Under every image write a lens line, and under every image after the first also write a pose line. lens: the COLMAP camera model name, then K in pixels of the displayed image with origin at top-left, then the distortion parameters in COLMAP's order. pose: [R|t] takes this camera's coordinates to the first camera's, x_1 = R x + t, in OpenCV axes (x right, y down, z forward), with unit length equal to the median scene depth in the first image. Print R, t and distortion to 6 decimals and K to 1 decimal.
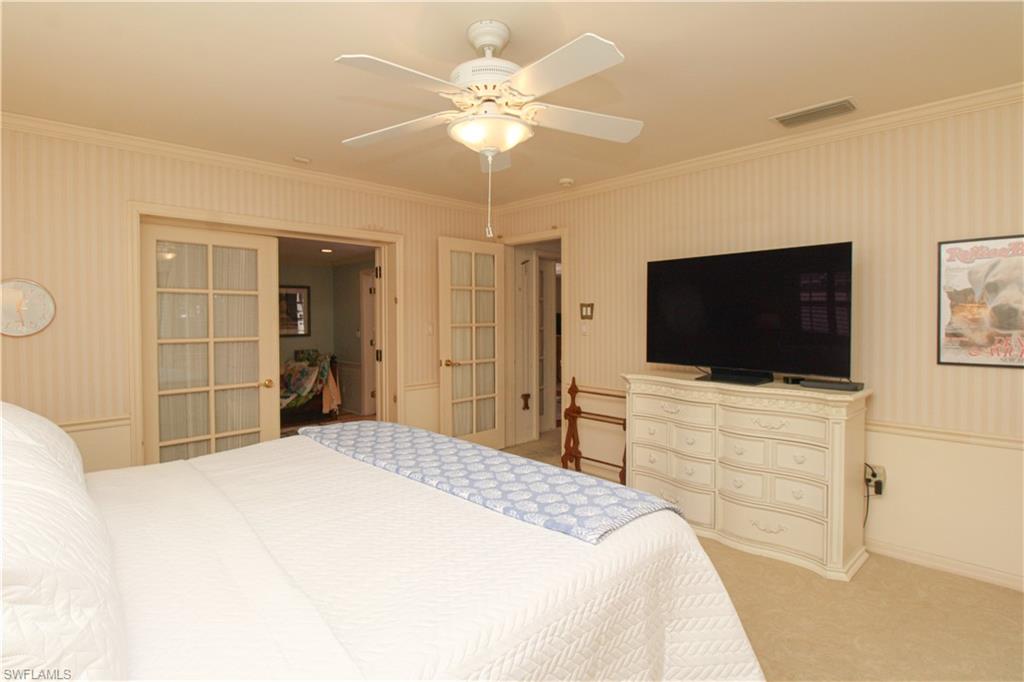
lens RADIAL K [[481.7, 0, 517.0], [0, 481.7, 326.3], [0, 0, 1]] dist [0.014536, -0.013047]
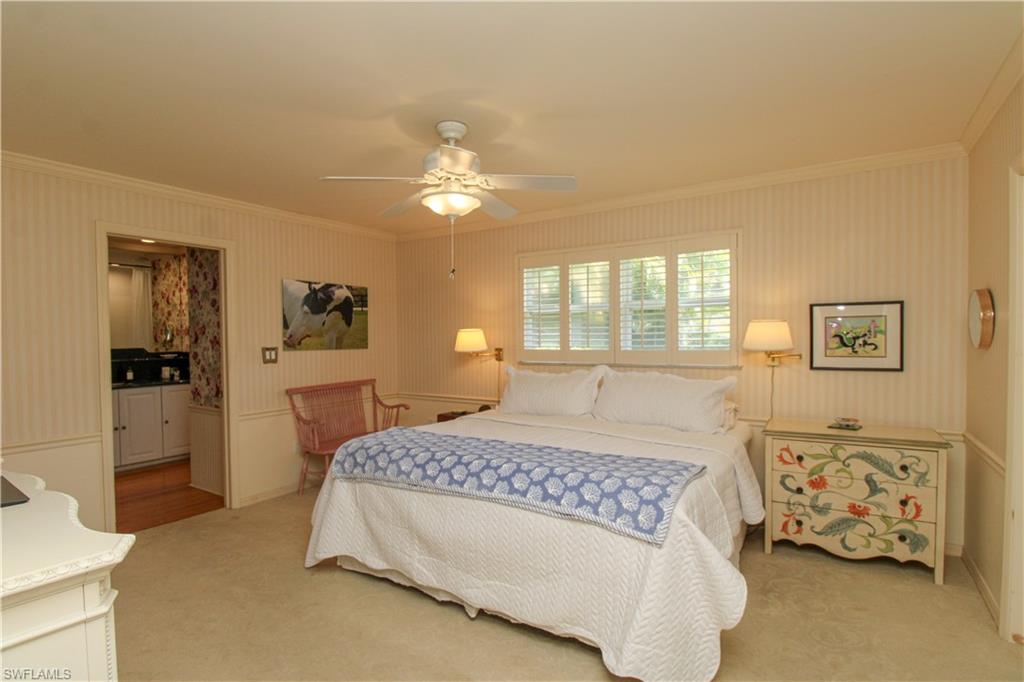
lens RADIAL K [[507.1, 0, 514.0], [0, 507.1, 351.0], [0, 0, 1]] dist [0.002342, -0.015187]
pose [[-0.961597, 0.021465, -0.273625, 0.333667], [0.009280, 0.998910, 0.045750, -0.019451], [0.274309, 0.041454, -0.960748, 0.969138]]
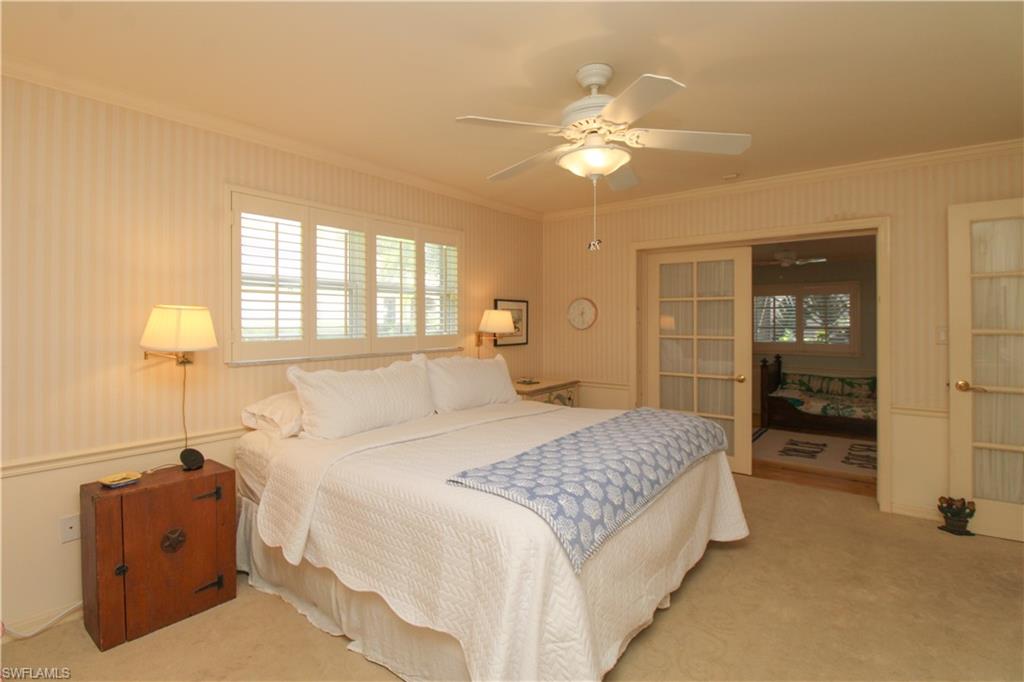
lens RADIAL K [[481.7, 0, 517.0], [0, 481.7, 326.3], [0, 0, 1]] dist [0.014536, -0.013047]
pose [[0.179691, 0.018375, -0.983552, 0.620697], [-0.018700, 0.999709, 0.015260, -0.012763], [0.983545, 0.015650, 0.179982, 0.370262]]
